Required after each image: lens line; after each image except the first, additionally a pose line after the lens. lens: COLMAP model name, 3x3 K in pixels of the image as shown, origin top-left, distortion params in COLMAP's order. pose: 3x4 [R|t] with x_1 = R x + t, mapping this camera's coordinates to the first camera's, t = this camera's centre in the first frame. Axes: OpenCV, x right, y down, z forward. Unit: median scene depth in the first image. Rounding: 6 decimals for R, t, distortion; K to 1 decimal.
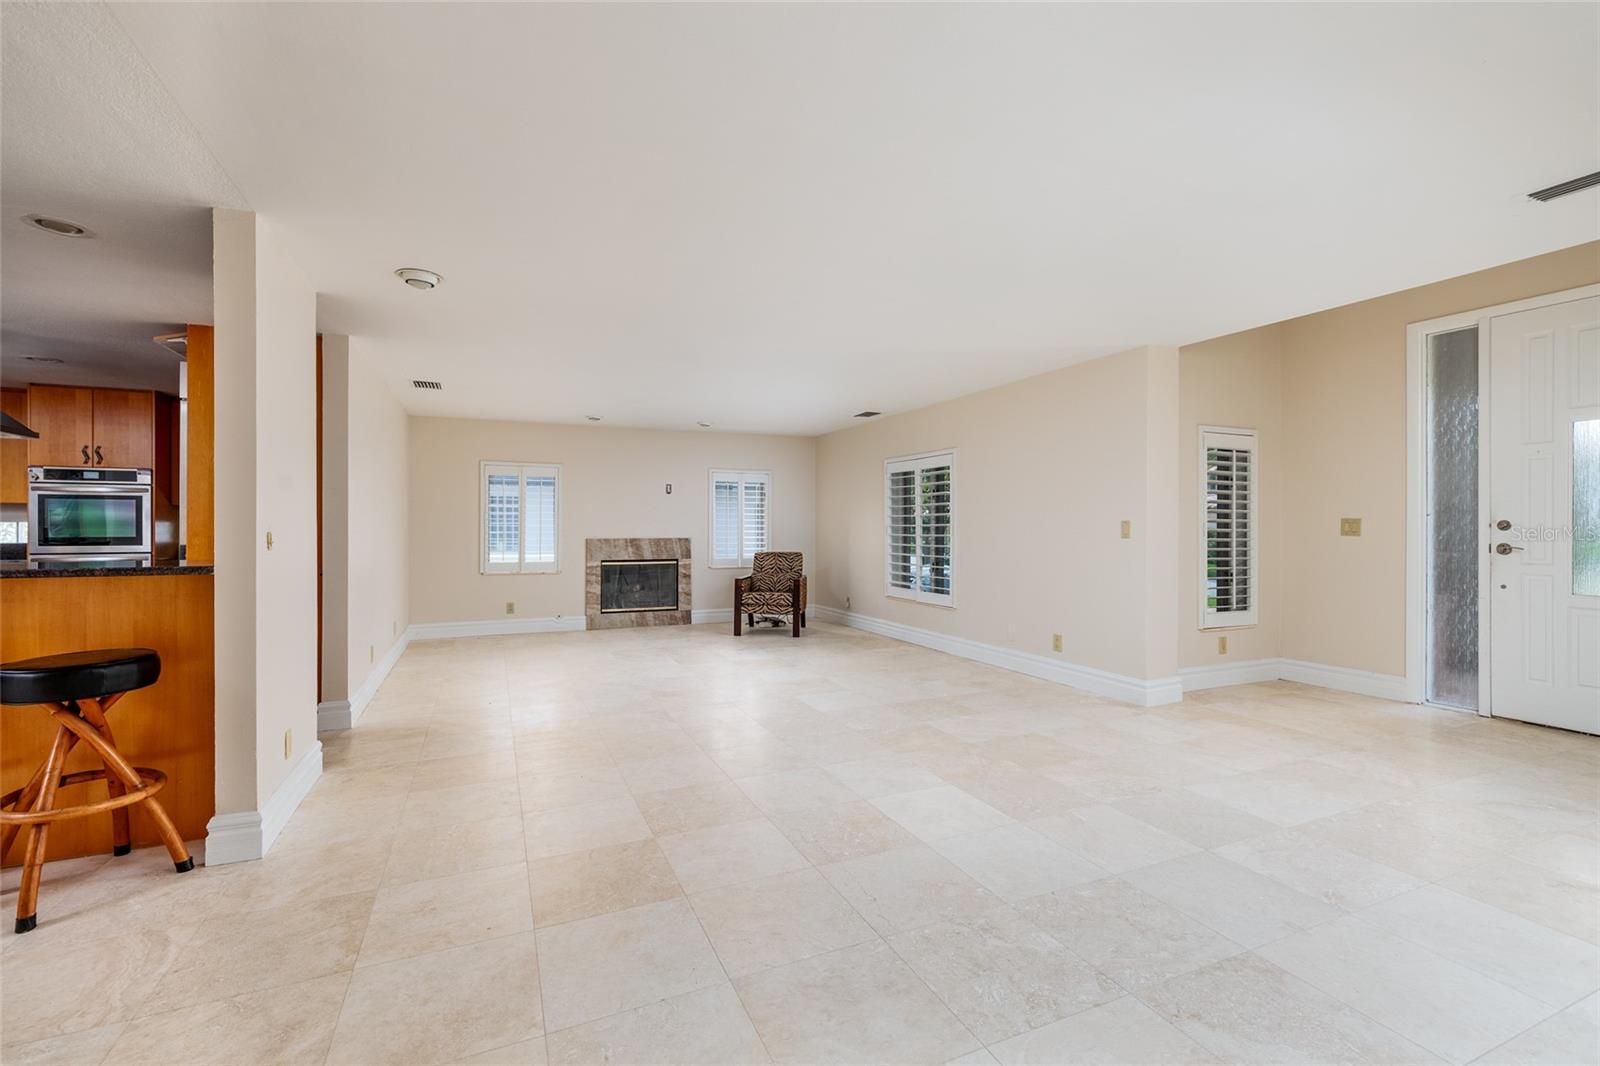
lens RADIAL K [[698.0, 0, 797.8], [0, 698.0, 528.2], [0, 0, 1]] dist [0.000460, -0.000161]
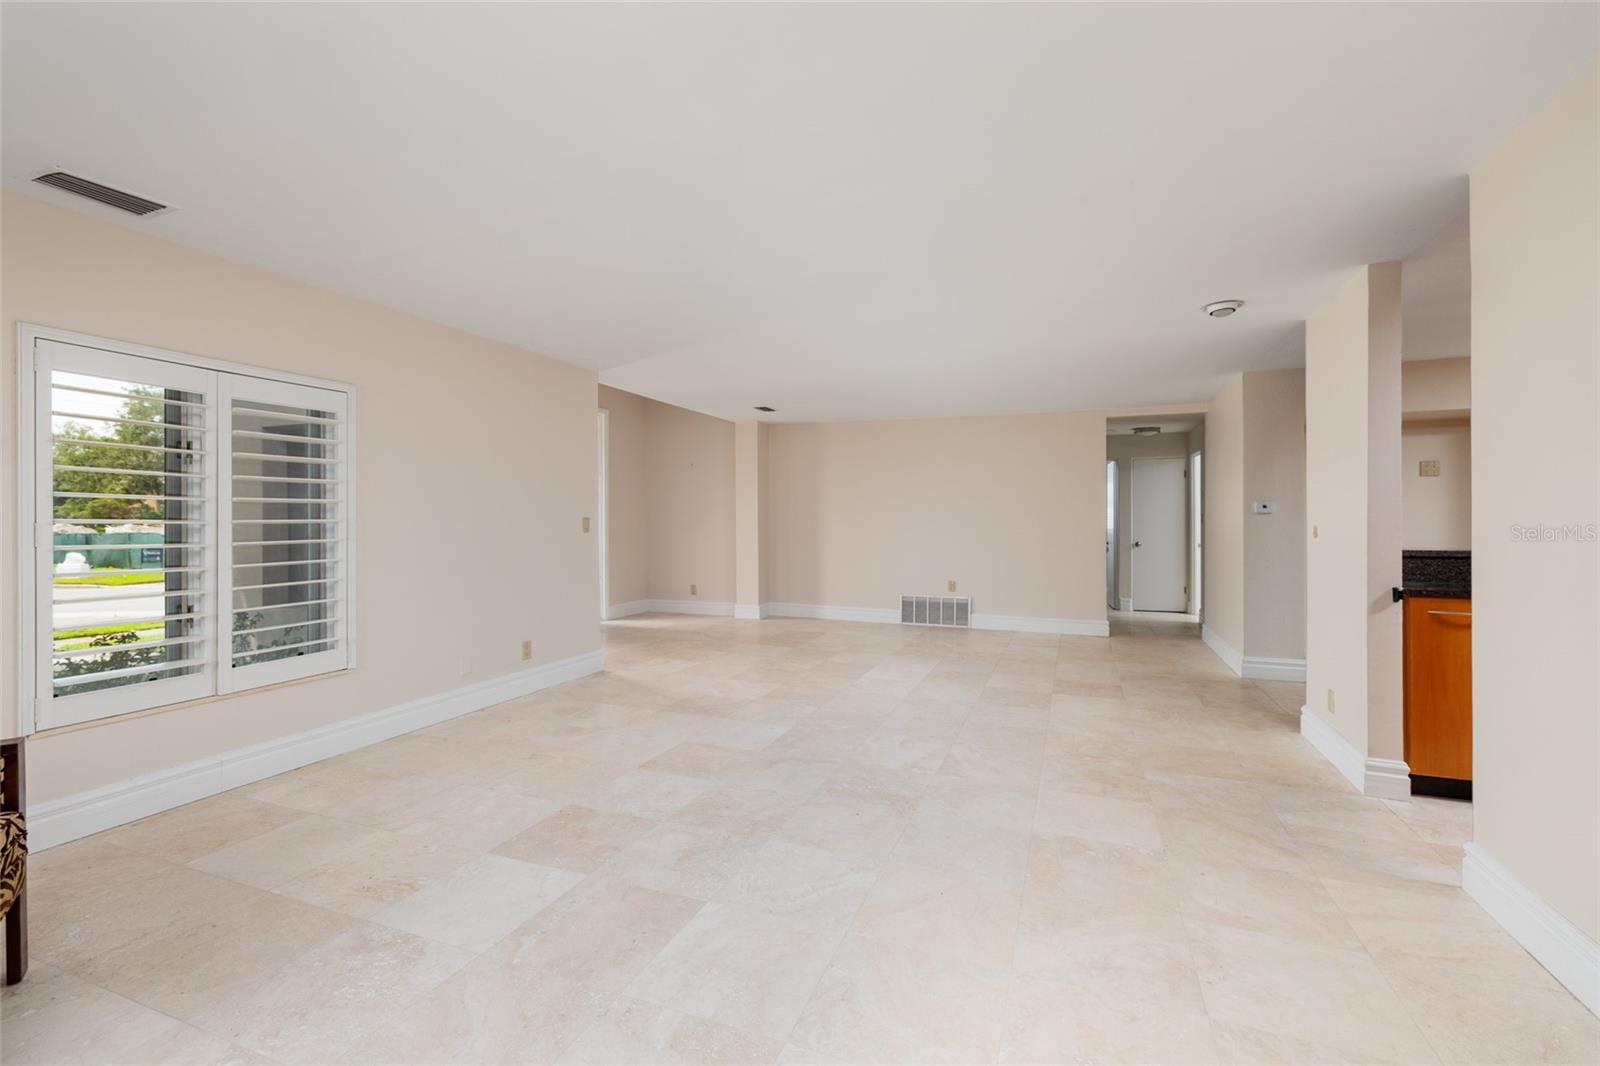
lens RADIAL K [[689.4, 0, 799.9], [0, 689.4, 521.9], [0, 0, 1]] dist [0.003906, 0.000286]
pose [[-0.695166, -0.000686, 0.718849, -0.337465], [0.003837, 0.999982, 0.004666, -0.004097], [-0.718839, 0.006002, -0.695150, 0.885470]]
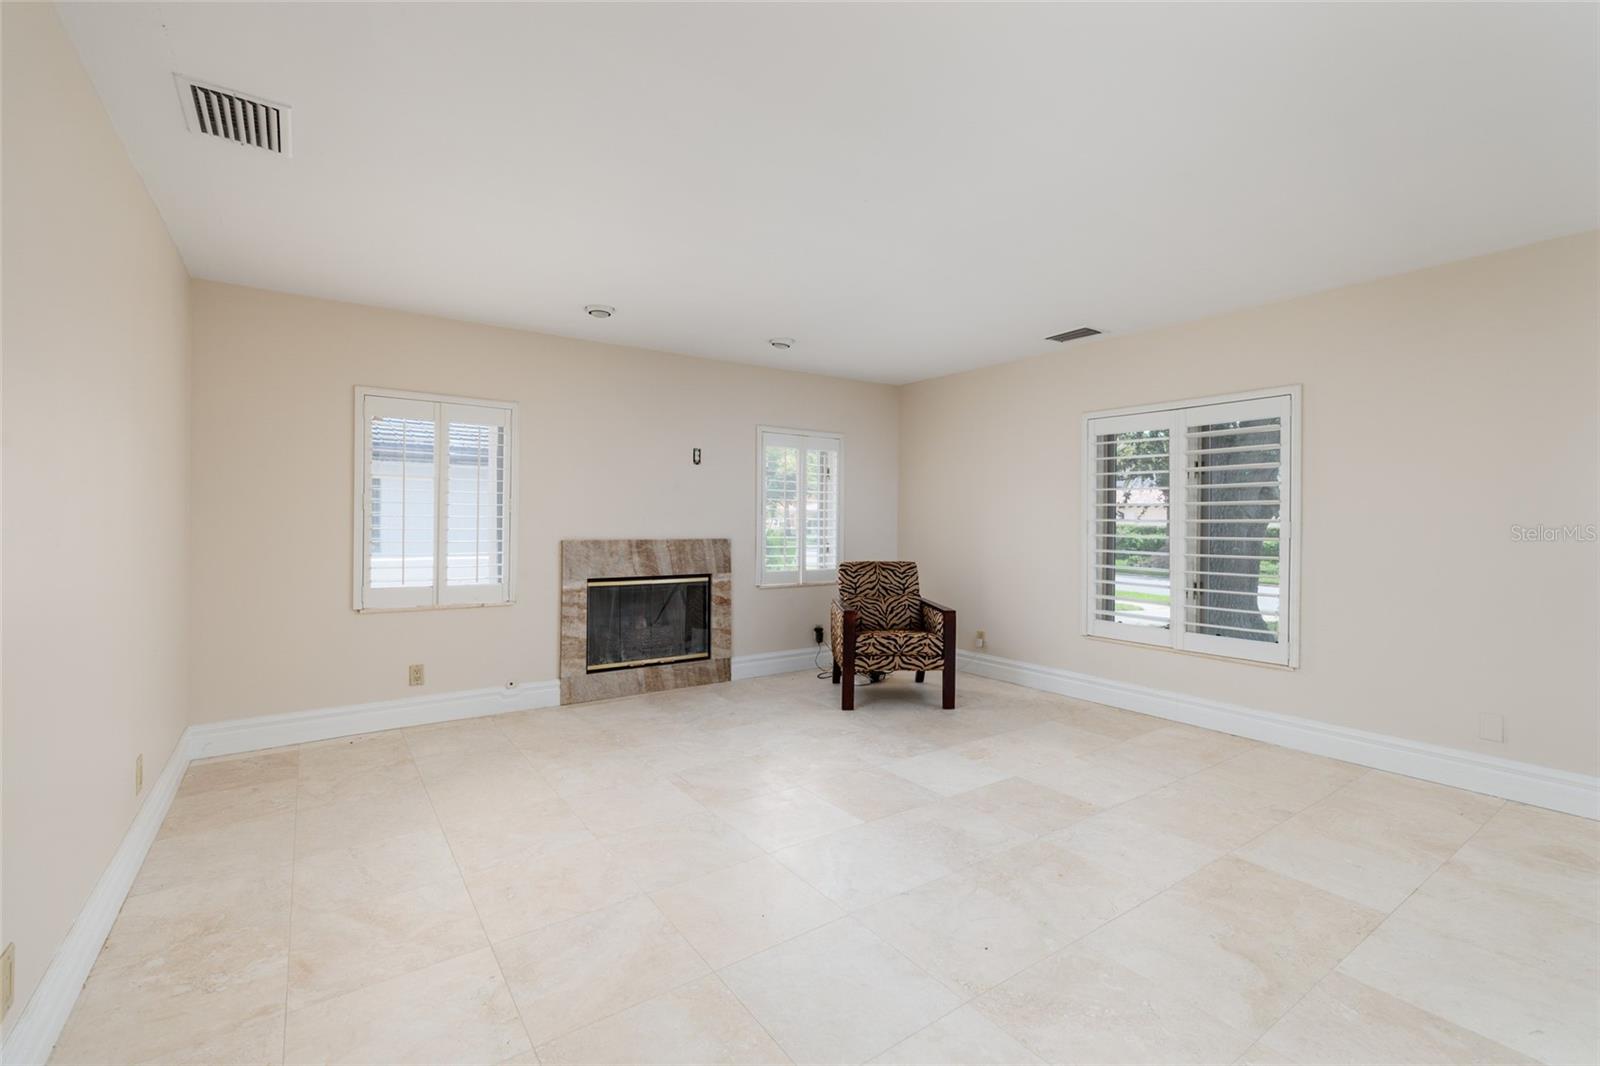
lens RADIAL K [[689.4, 0, 799.9], [0, 689.4, 521.9], [0, 0, 1]] dist [0.003906, 0.000286]
pose [[0.979888, 0.006415, 0.199446, -0.221458], [-0.006530, 0.999979, -0.000080, -0.000904], [-0.199442, -0.001224, 0.979909, 0.414763]]
